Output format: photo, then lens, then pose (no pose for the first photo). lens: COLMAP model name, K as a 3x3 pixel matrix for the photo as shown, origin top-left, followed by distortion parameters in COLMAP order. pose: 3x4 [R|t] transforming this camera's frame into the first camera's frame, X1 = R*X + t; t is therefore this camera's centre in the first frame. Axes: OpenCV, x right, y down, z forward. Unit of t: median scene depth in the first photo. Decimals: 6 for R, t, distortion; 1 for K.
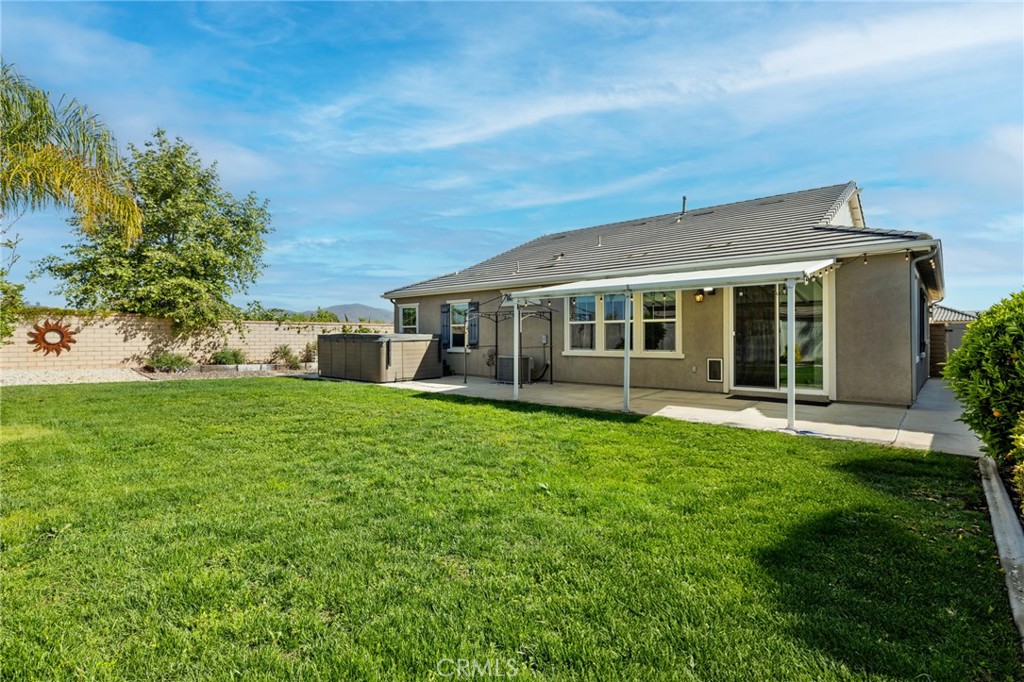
lens RADIAL K [[457.0, 0, 516.3], [0, 457.0, 336.4], [0, 0, 1]] dist [-0.002288, -0.000124]
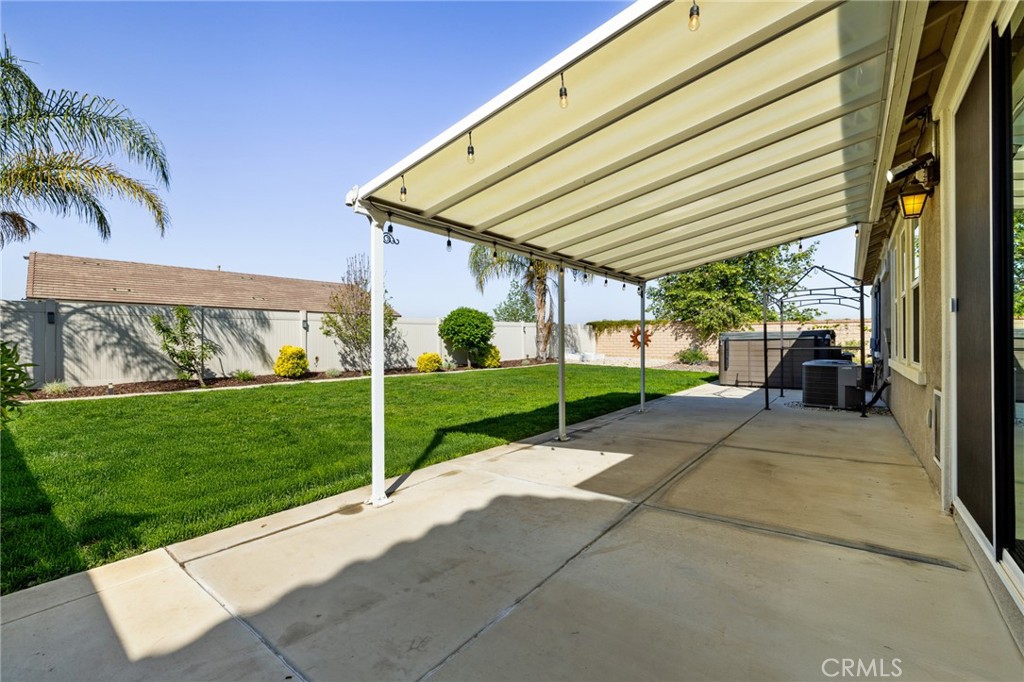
lens RADIAL K [[452.2, 0, 511.2], [0, 452.2, 341.2], [0, 0, 1]] dist [0.002862, 0.000132]
pose [[0.035110, 0.000571, -0.999383, 0.557012], [0.006268, 0.999980, 0.000792, 0.008448], [0.999364, -0.006291, 0.035105, 0.475441]]
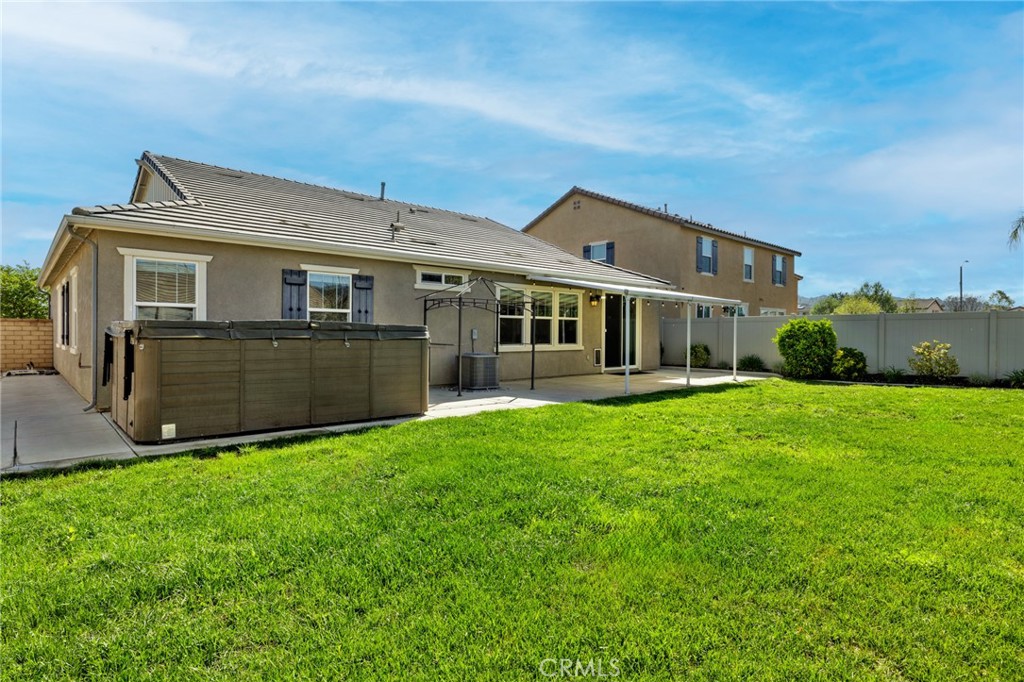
lens RADIAL K [[537.9, 0, 511.7], [0, 537.9, 340.4], [0, 0, 1]] dist [0.001527, 0.001511]
pose [[0.159268, -0.004779, 0.987224, -0.832038], [-0.004814, 0.999973, 0.005617, 0.010865], [-0.987224, -0.005647, 0.159241, 0.706592]]
